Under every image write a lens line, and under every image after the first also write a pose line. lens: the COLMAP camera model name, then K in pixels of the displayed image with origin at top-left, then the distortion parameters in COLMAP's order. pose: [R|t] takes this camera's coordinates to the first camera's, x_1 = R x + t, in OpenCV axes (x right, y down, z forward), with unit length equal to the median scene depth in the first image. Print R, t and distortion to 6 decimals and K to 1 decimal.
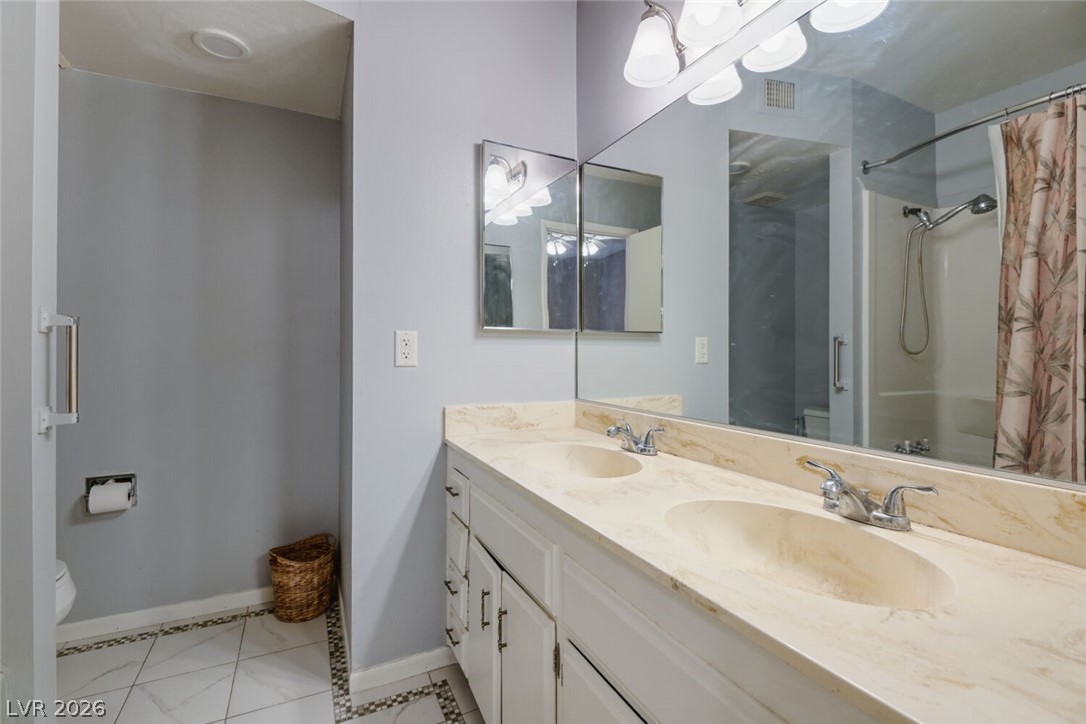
lens RADIAL K [[495.2, 0, 543.0], [0, 495.2, 362.0], [0, 0, 1]] dist [0.003220, -0.000444]
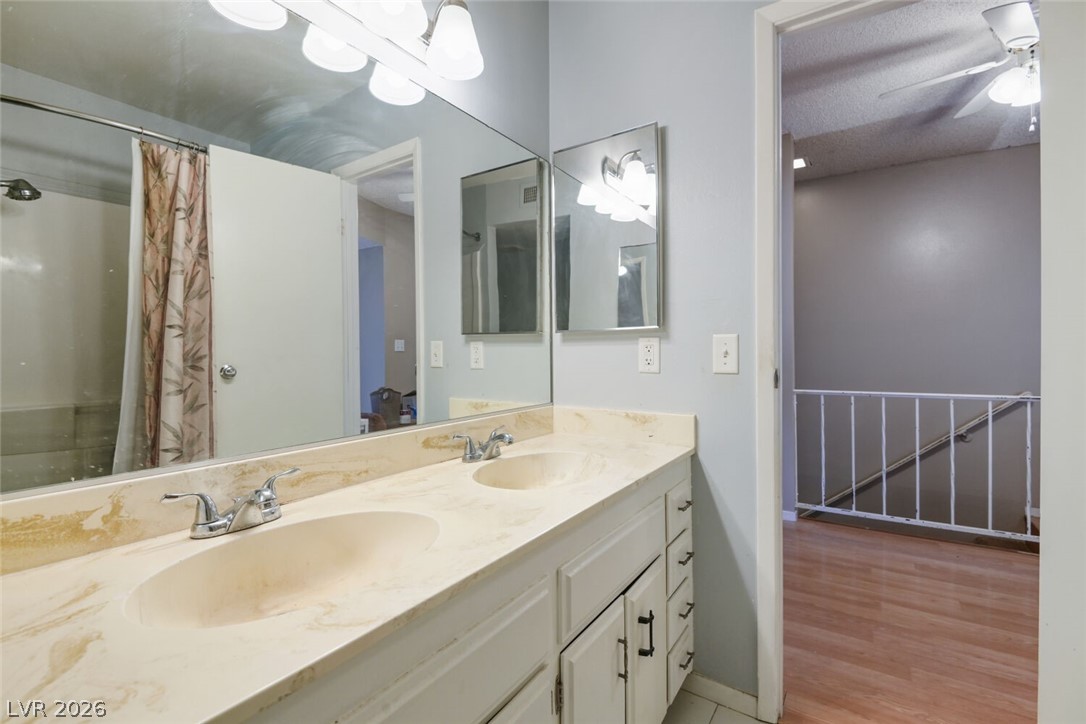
lens RADIAL K [[479.2, 0, 540.0], [0, 479.2, 353.6], [0, 0, 1]] dist [0.016376, -0.014574]
pose [[-0.487682, -0.001631, 0.873020, -0.547884], [0.024225, 0.999588, 0.015399, -0.028746], [-0.872685, 0.028659, -0.487442, 1.091550]]
